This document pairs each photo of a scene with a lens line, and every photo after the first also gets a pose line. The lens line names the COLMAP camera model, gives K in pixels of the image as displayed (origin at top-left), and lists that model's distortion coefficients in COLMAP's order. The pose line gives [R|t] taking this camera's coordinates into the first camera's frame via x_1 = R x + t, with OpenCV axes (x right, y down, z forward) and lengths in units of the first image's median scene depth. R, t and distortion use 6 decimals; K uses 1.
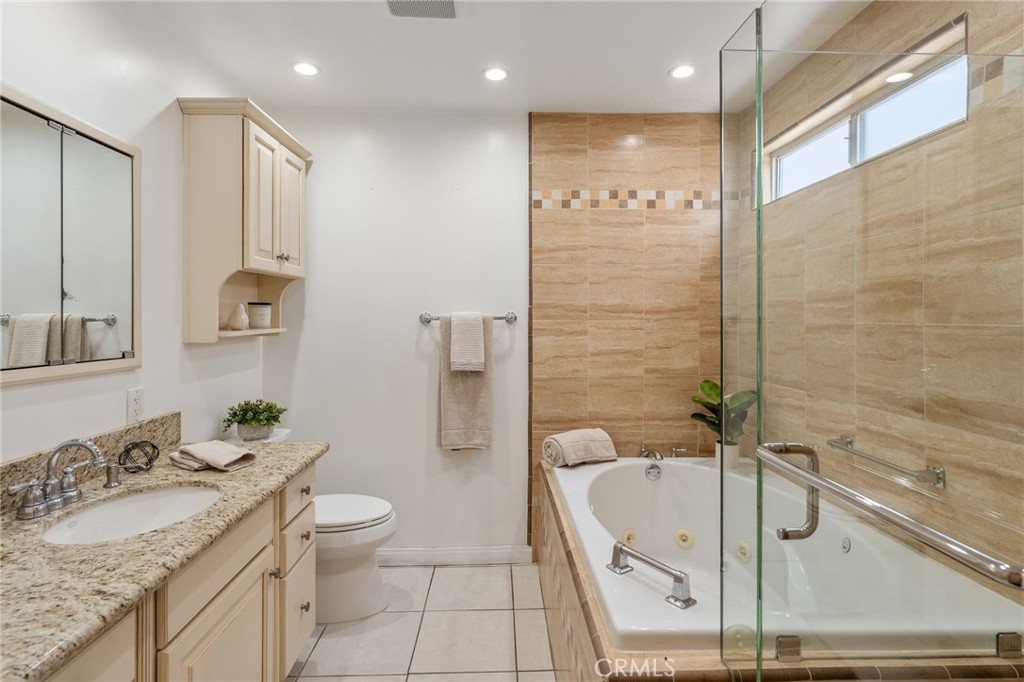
lens RADIAL K [[500.5, 0, 512.2], [0, 500.5, 314.5], [0, 0, 1]] dist [-0.000562, 0.001288]
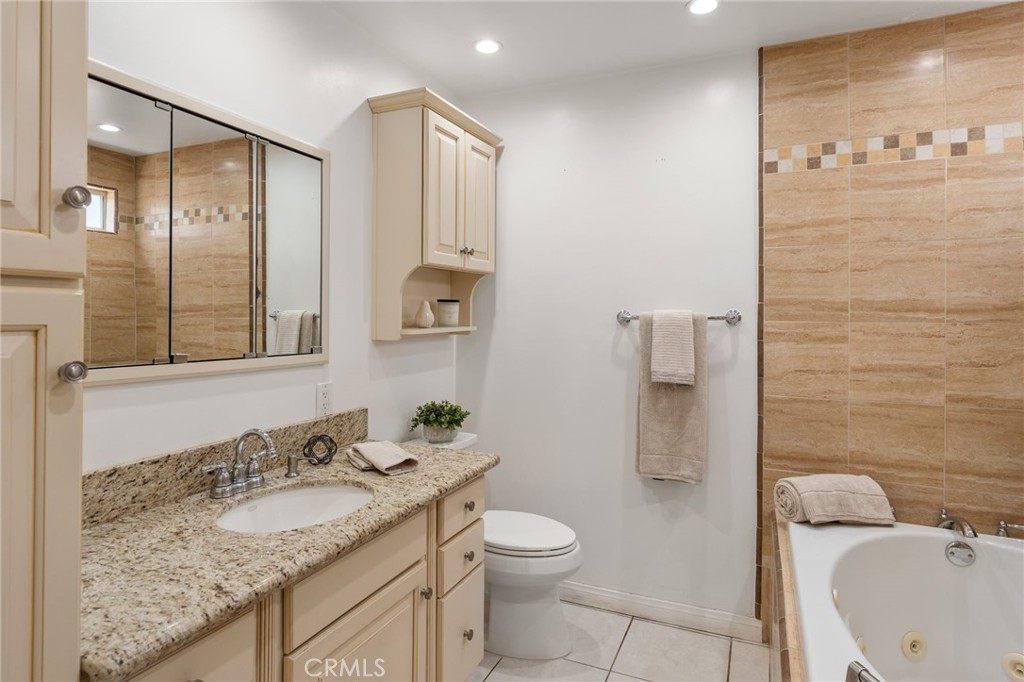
lens RADIAL K [[561.4, 0, 511.9], [0, 561.4, 308.7], [0, 0, 1]] dist [0.000787, 0.001376]
pose [[0.904370, 0.001906, -0.426745, 0.065866], [-0.004757, 0.999973, -0.005615, -0.000841], [0.426723, 0.007108, 0.904354, 0.077586]]
